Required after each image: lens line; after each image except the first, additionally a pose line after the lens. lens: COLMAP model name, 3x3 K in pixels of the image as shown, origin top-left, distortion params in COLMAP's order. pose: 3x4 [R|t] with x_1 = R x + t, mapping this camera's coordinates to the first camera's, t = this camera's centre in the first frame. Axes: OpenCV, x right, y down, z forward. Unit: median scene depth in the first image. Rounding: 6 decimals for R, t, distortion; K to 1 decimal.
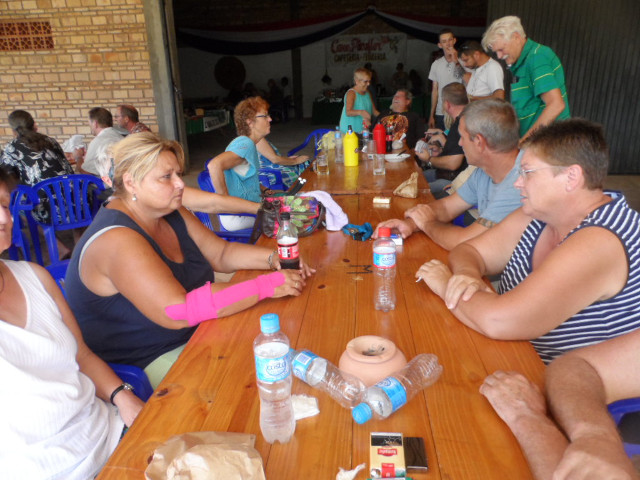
lens RADIAL K [[480.6, 0, 319.6], [0, 480.6, 237.9], [0, 0, 1]] dist [-0.024673, 0.017076]
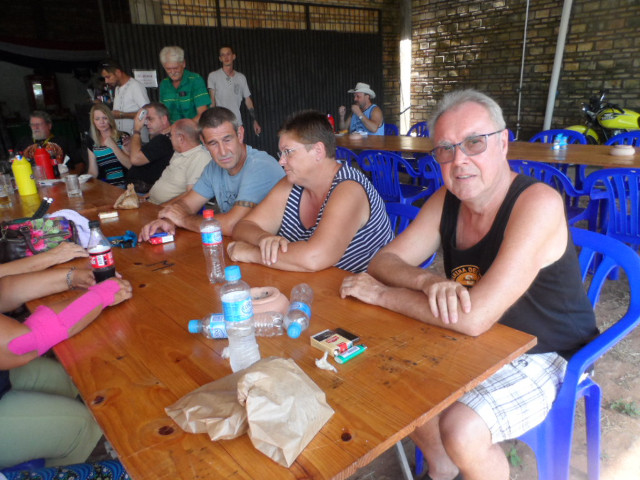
lens RADIAL K [[480.6, 0, 318.1], [0, 480.6, 240.7], [0, 0, 1]] dist [-0.024673, 0.017076]
pose [[0.727916, -0.213806, 0.651480, -0.266496], [0.240222, 0.969442, 0.049750, 0.034376], [-0.642209, 0.120286, 0.757033, -0.019409]]
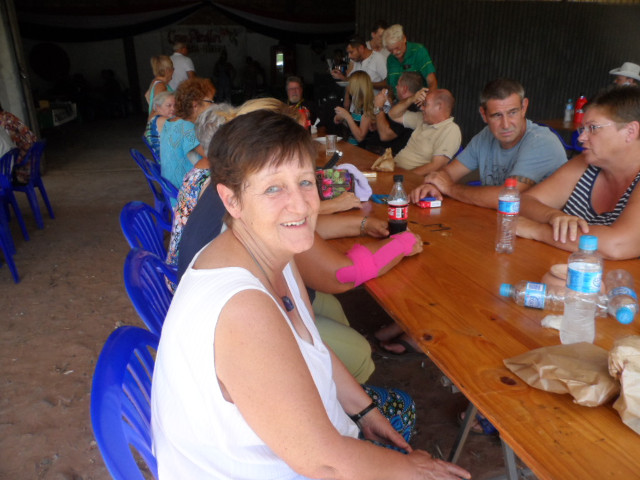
lens RADIAL K [[480.6, 0, 326.5], [0, 480.6, 236.2], [0, 0, 1]] dist [-0.024673, 0.017076]
pose [[0.939757, -0.092920, 0.328972, -0.403155], [0.090580, 0.995636, 0.022467, 0.029940], [-0.329624, 0.008685, 0.944072, 0.044826]]
